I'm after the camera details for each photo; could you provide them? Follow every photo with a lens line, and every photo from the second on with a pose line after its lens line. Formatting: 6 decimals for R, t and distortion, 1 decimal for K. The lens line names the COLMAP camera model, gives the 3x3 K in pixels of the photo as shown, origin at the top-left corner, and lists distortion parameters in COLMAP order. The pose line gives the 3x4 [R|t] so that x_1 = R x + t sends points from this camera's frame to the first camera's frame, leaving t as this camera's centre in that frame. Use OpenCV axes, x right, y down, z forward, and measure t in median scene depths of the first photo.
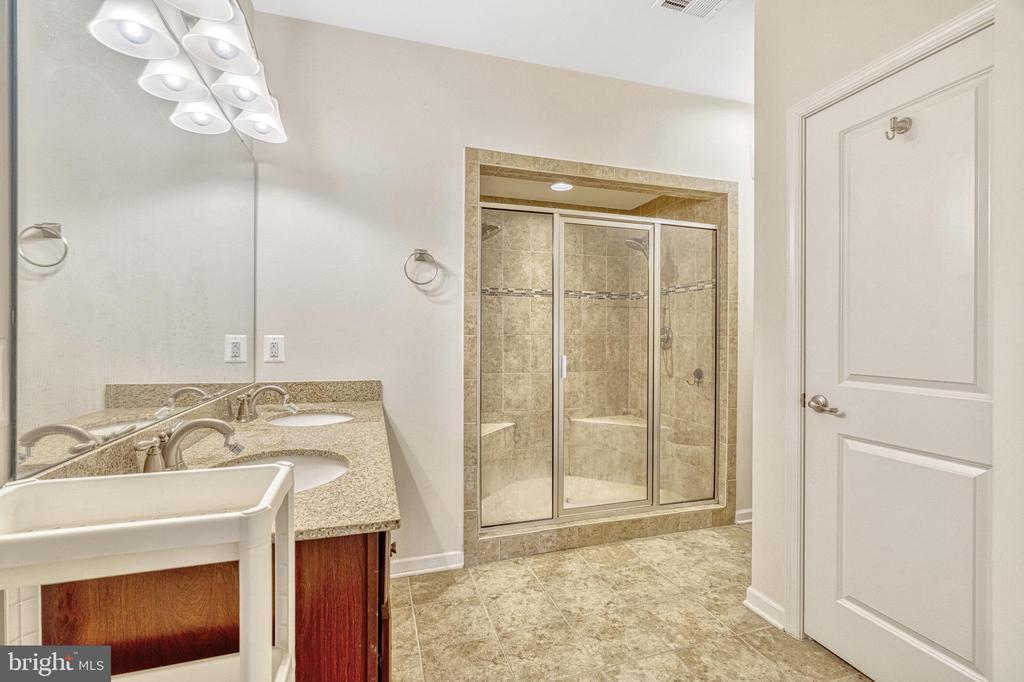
lens RADIAL K [[470.5, 0, 515.4], [0, 470.5, 339.5], [0, 0, 1]] dist [-0.010079, 0.003738]
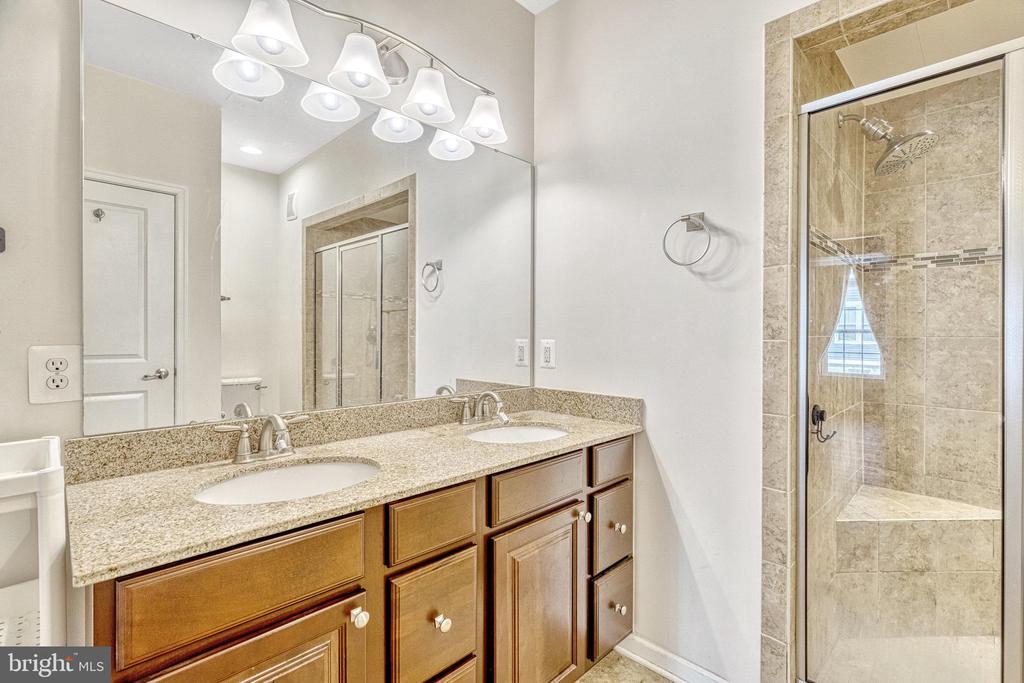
lens RADIAL K [[470.5, 0, 511.0], [0, 470.5, 338.2], [0, 0, 1]] dist [-0.010079, 0.003738]
pose [[0.461920, -0.000553, -0.886922, 0.274518], [-0.006109, 0.999974, -0.003805, -0.006678], [0.886901, 0.007176, 0.461904, 0.445429]]
